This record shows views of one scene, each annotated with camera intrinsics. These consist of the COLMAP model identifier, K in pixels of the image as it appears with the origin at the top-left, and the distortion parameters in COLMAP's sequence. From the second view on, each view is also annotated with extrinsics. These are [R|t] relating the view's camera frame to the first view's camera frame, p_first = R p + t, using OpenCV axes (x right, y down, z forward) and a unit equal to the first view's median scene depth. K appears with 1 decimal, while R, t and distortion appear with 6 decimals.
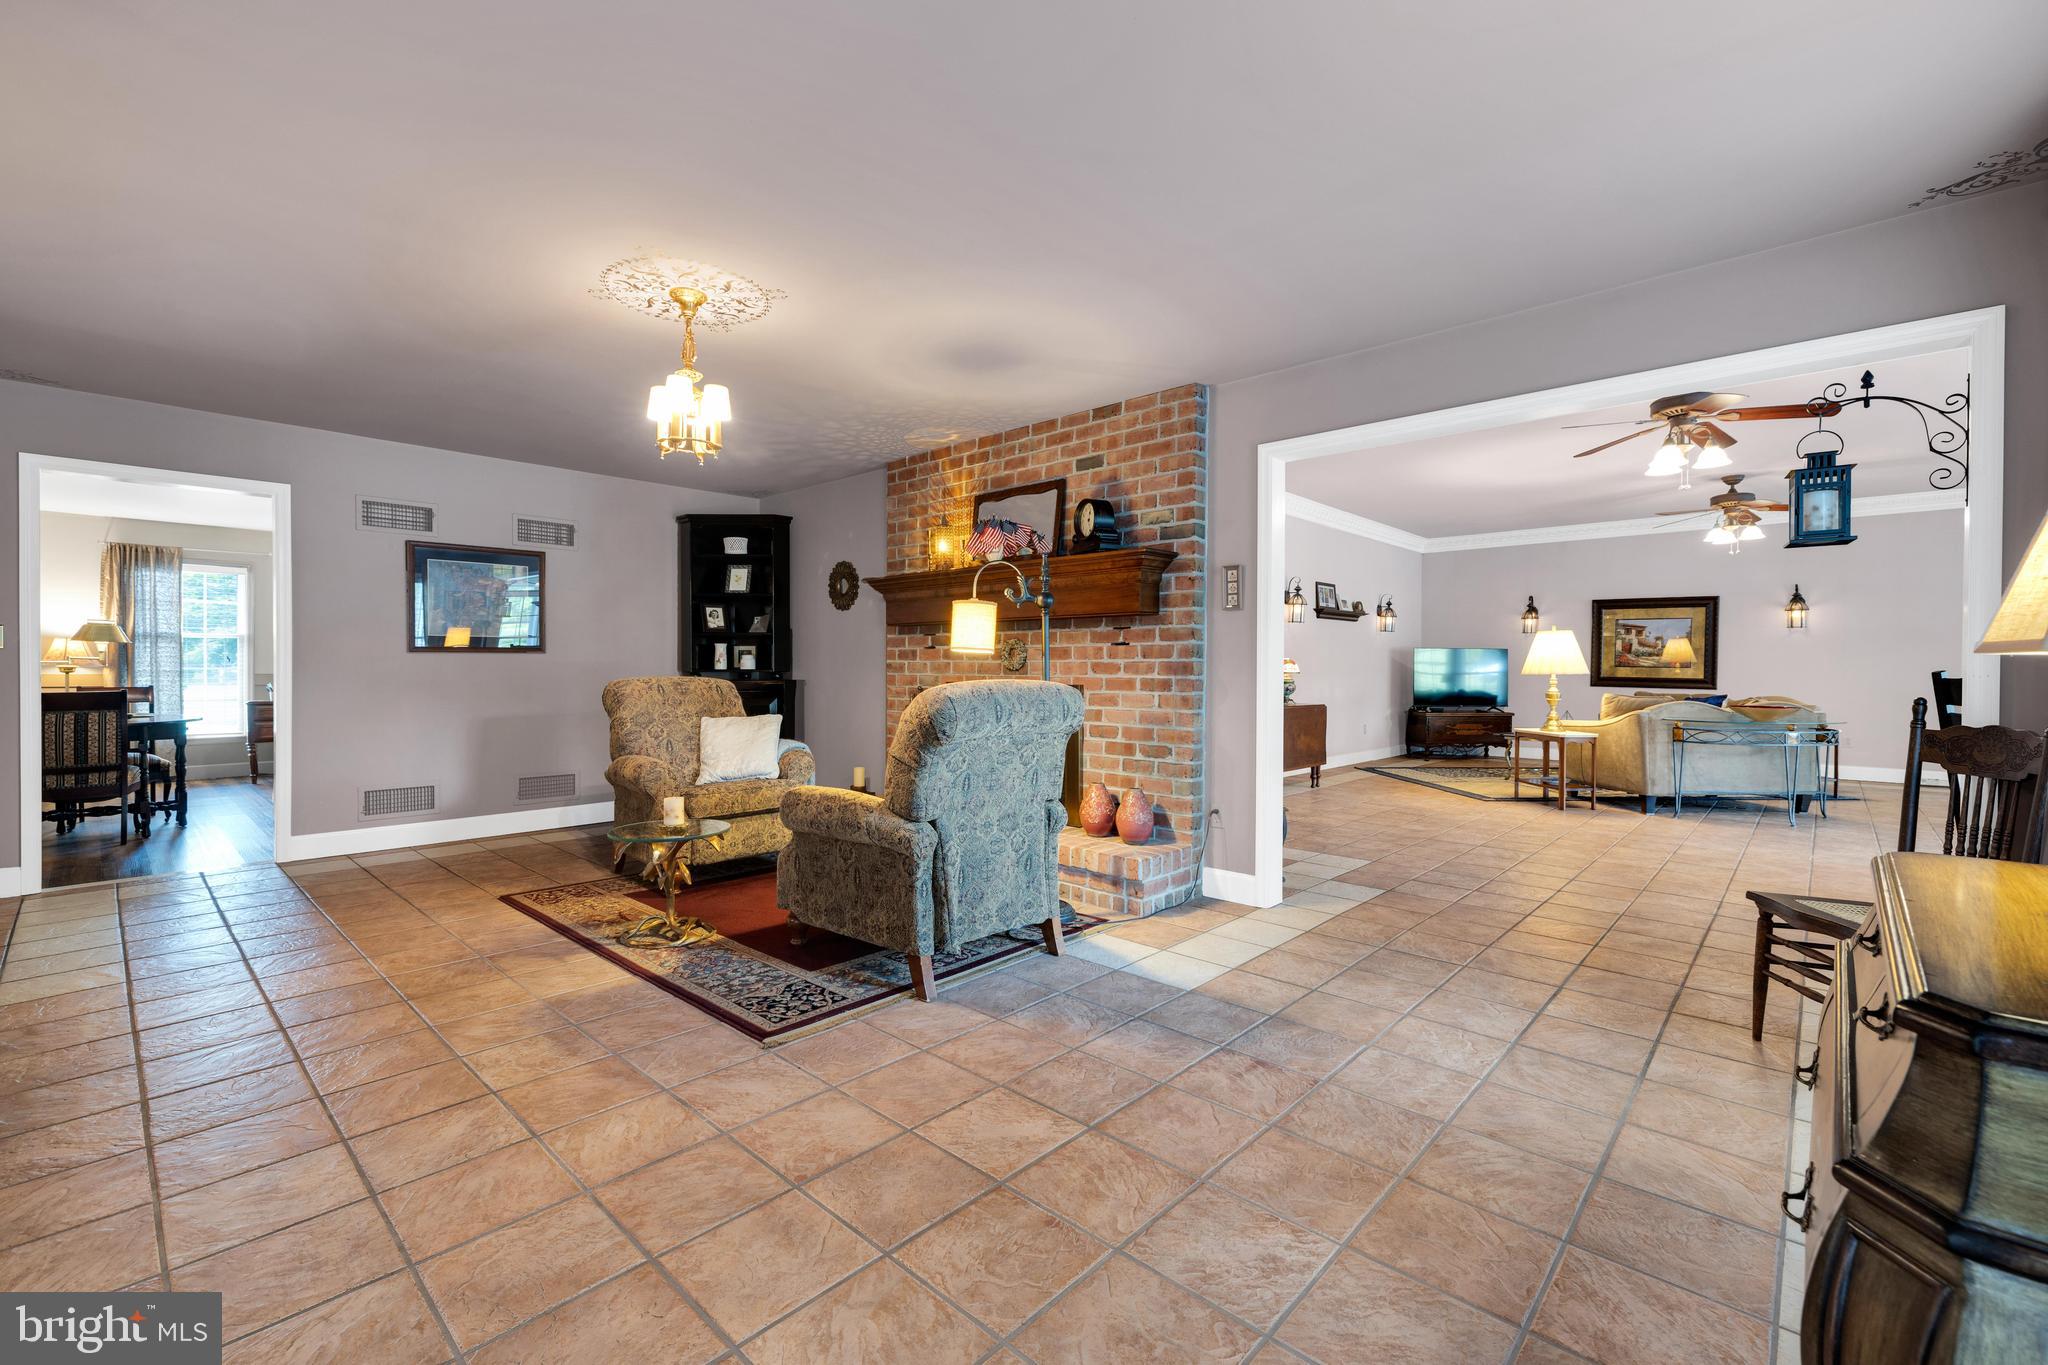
lens RADIAL K [[859.8, 0, 1021.5], [0, 859.8, 675.8], [0, 0, 1]] dist [0.006265, -0.000258]
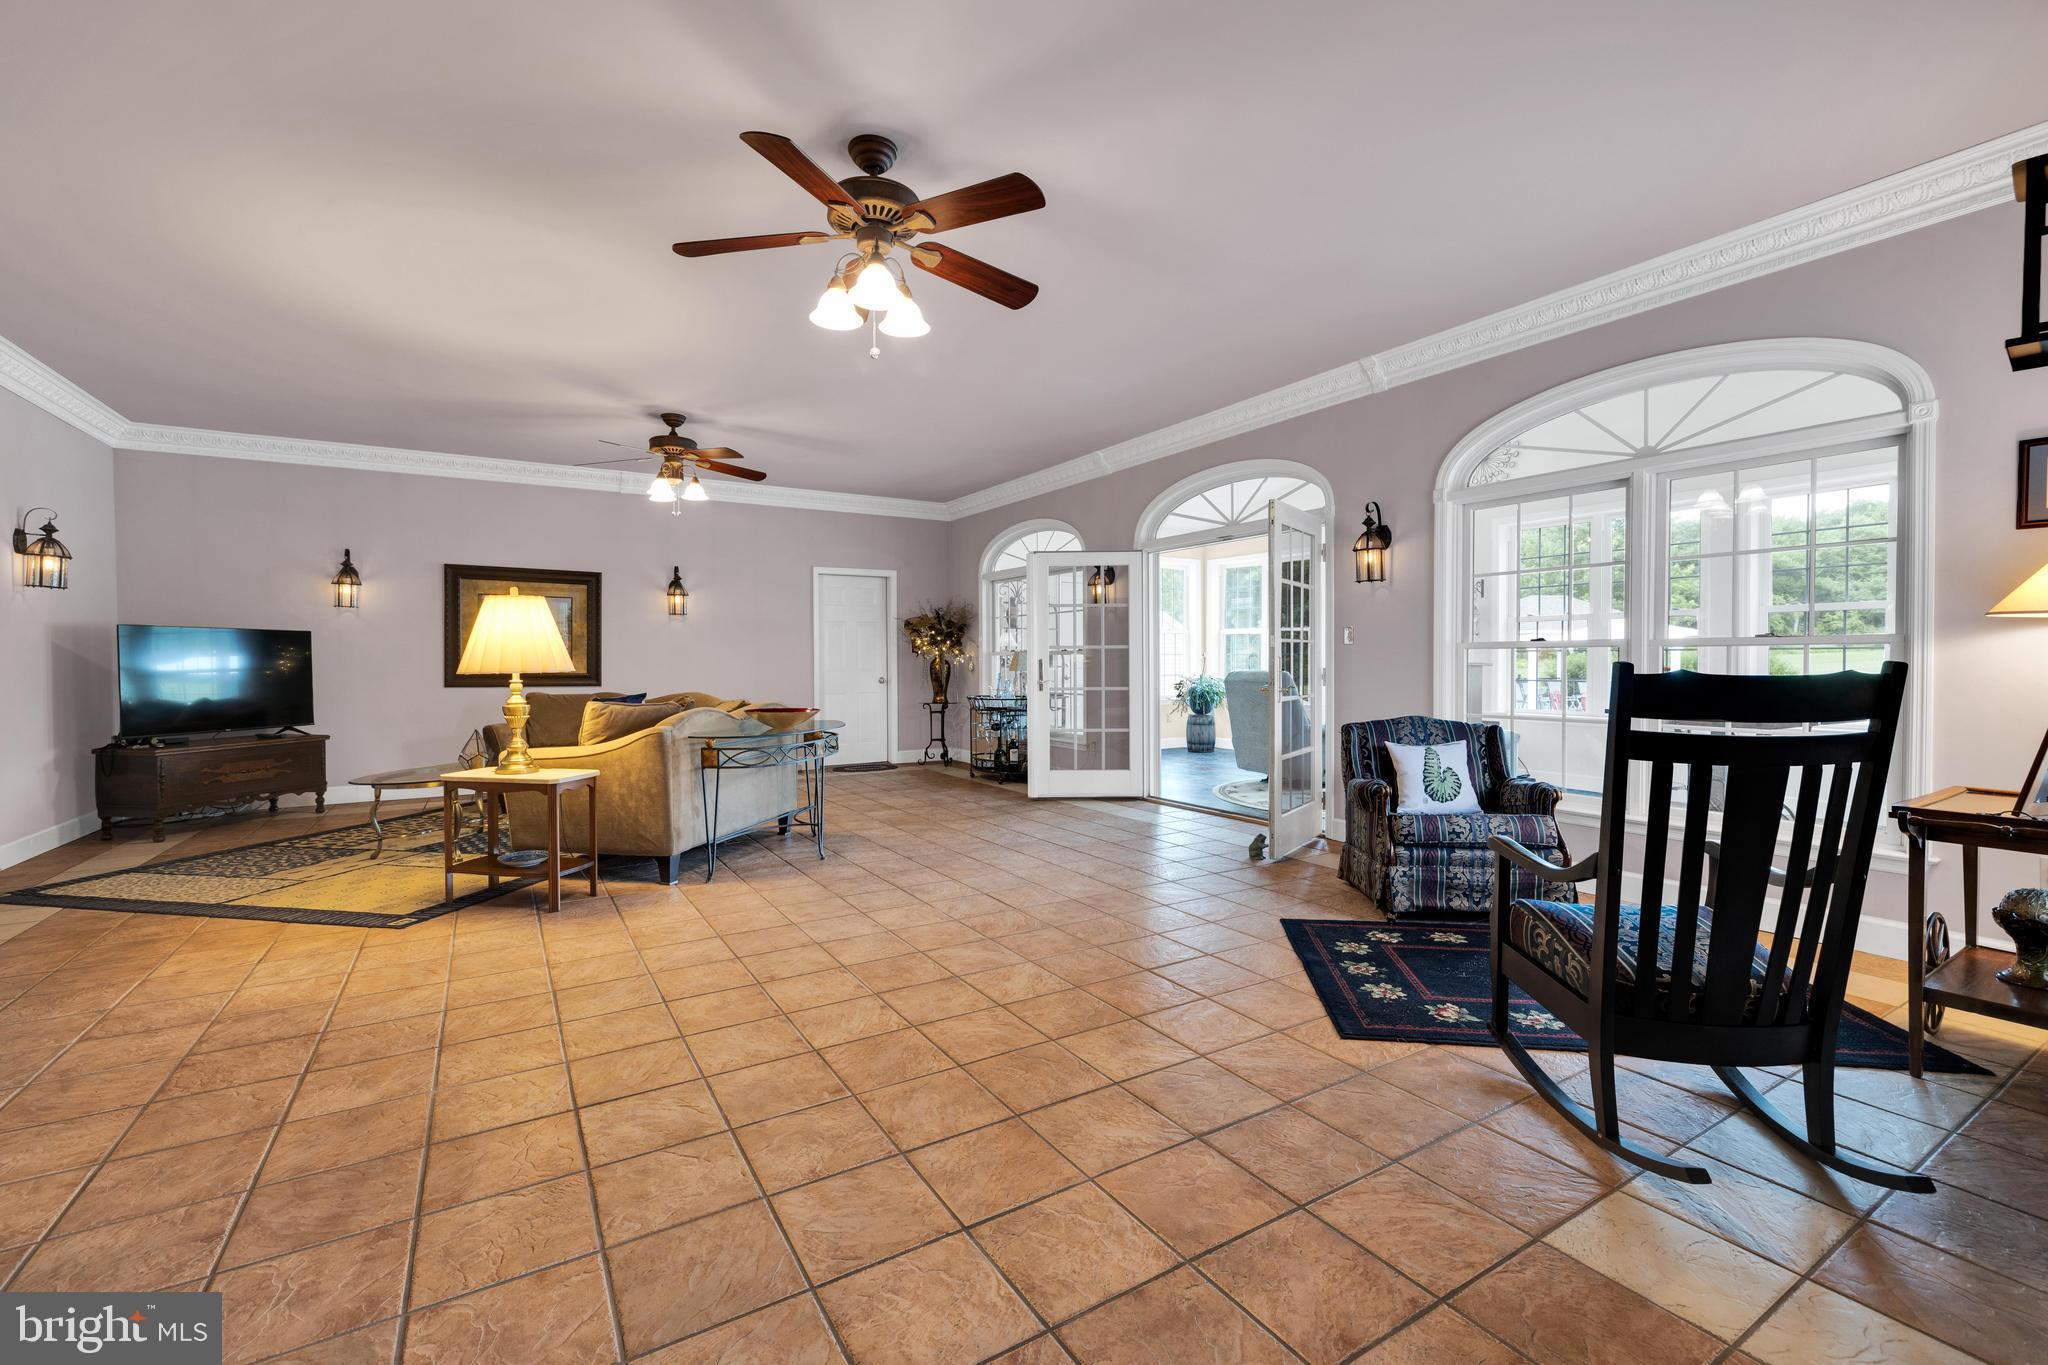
lens RADIAL K [[859.8, 0, 1019.8], [0, 859.8, 675.2], [0, 0, 1]] dist [0.006265, -0.000258]
pose [[0.266472, -0.024835, 0.963523, 0.096226], [0.017247, 0.999631, 0.020996, -0.003886], [-0.963688, 0.011023, 0.266802, 0.320442]]
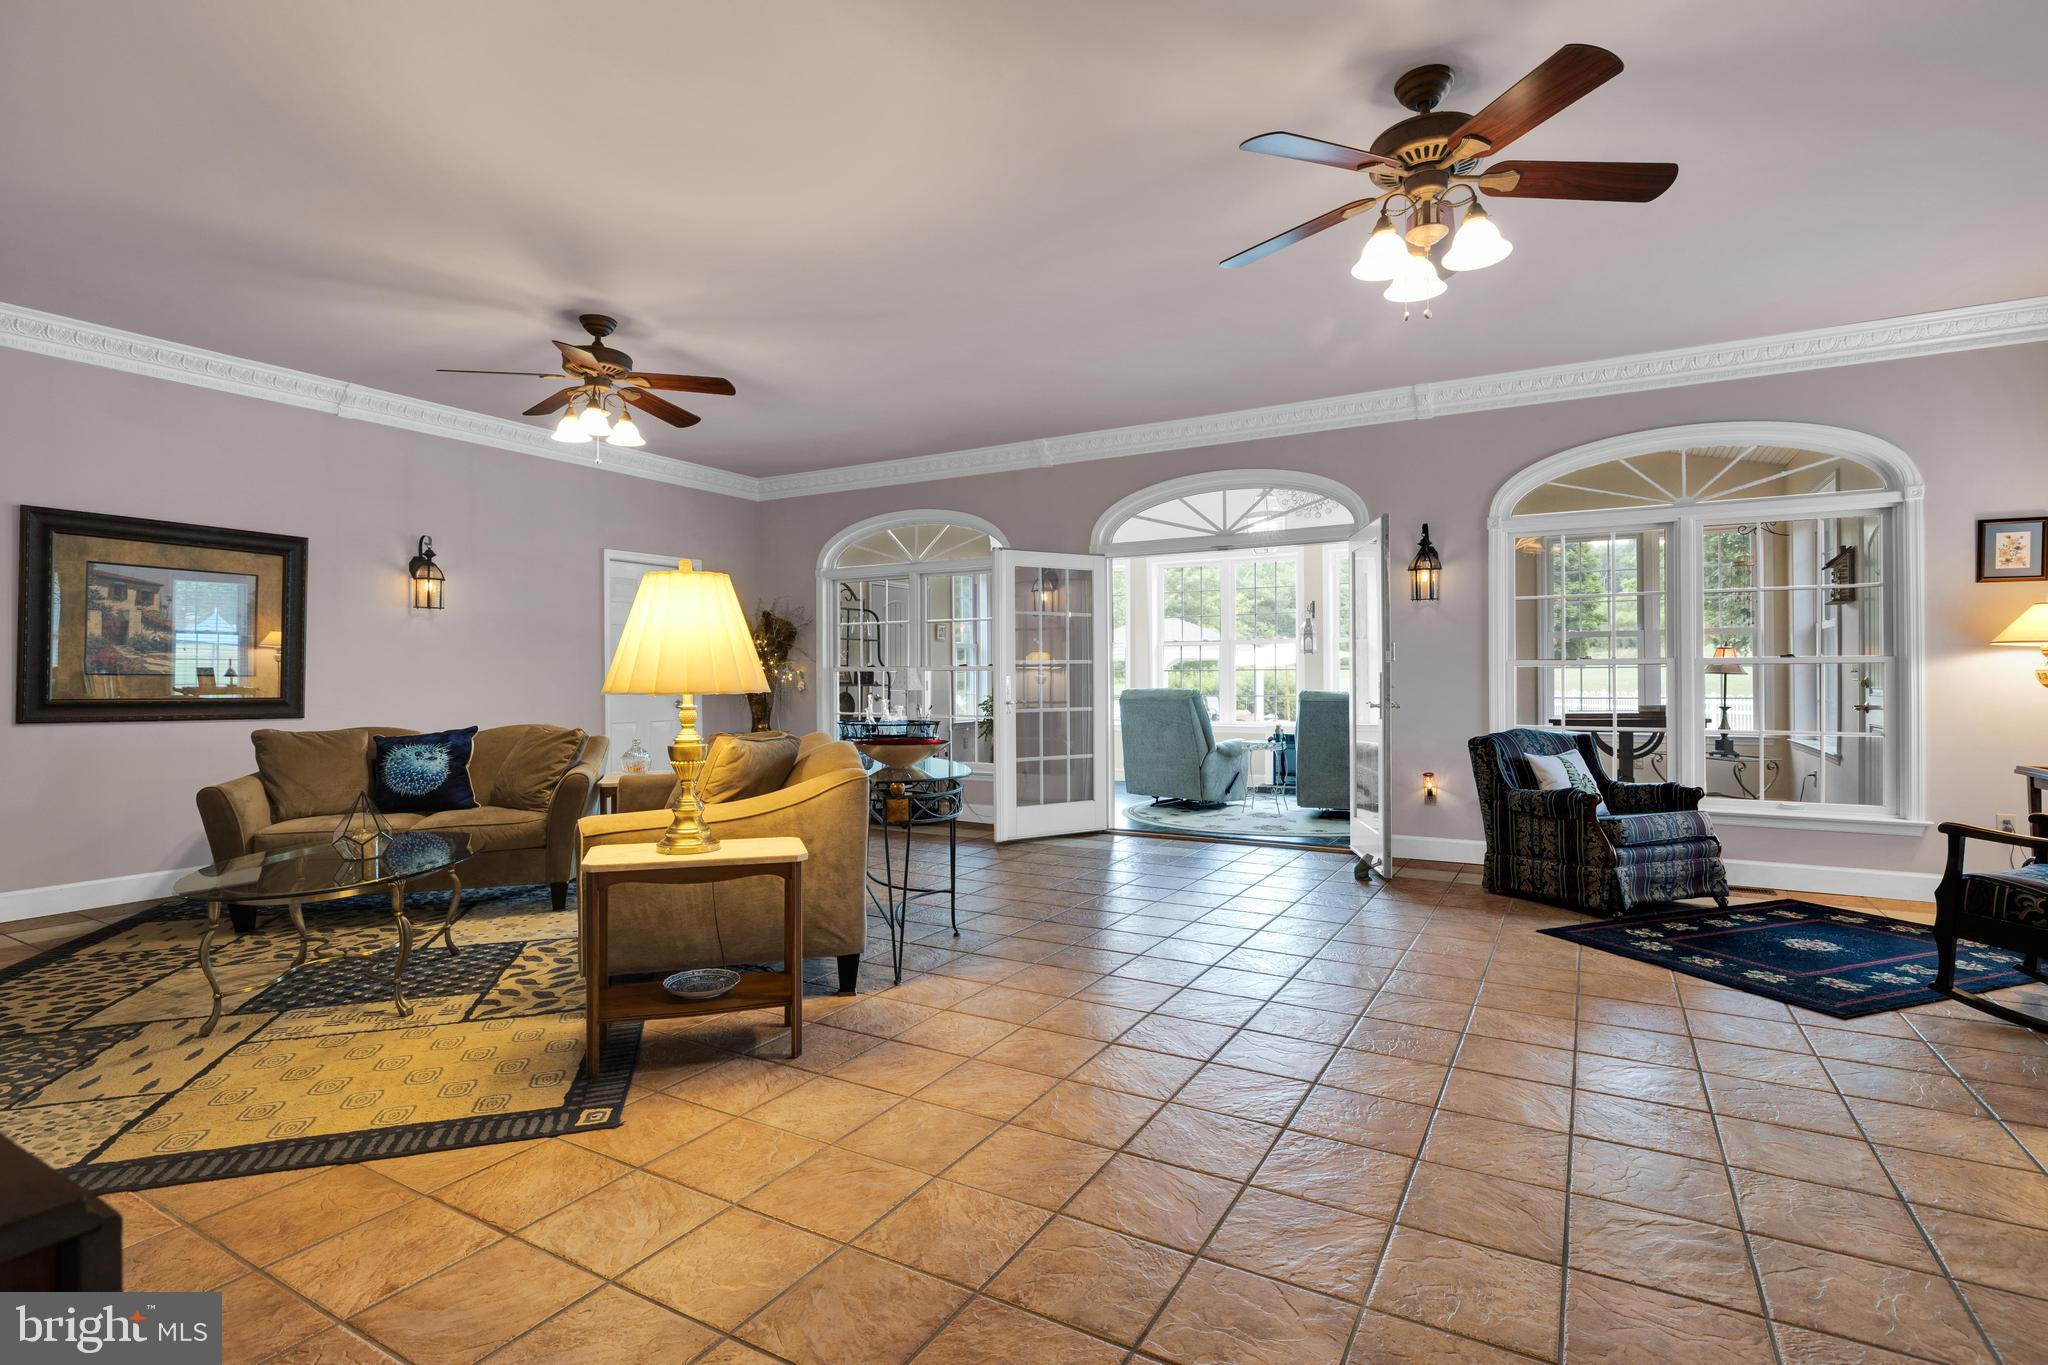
lens RADIAL K [[973.8, 0, 1021.9], [0, 973.8, 675.7], [0, 0, 1]] dist [-0.002595, -0.000368]
pose [[-0.219993, -0.004002, 0.975493, 0.113368], [0.013971, 0.999876, 0.007252, -0.006116], [-0.975401, 0.015224, -0.219910, 0.574781]]
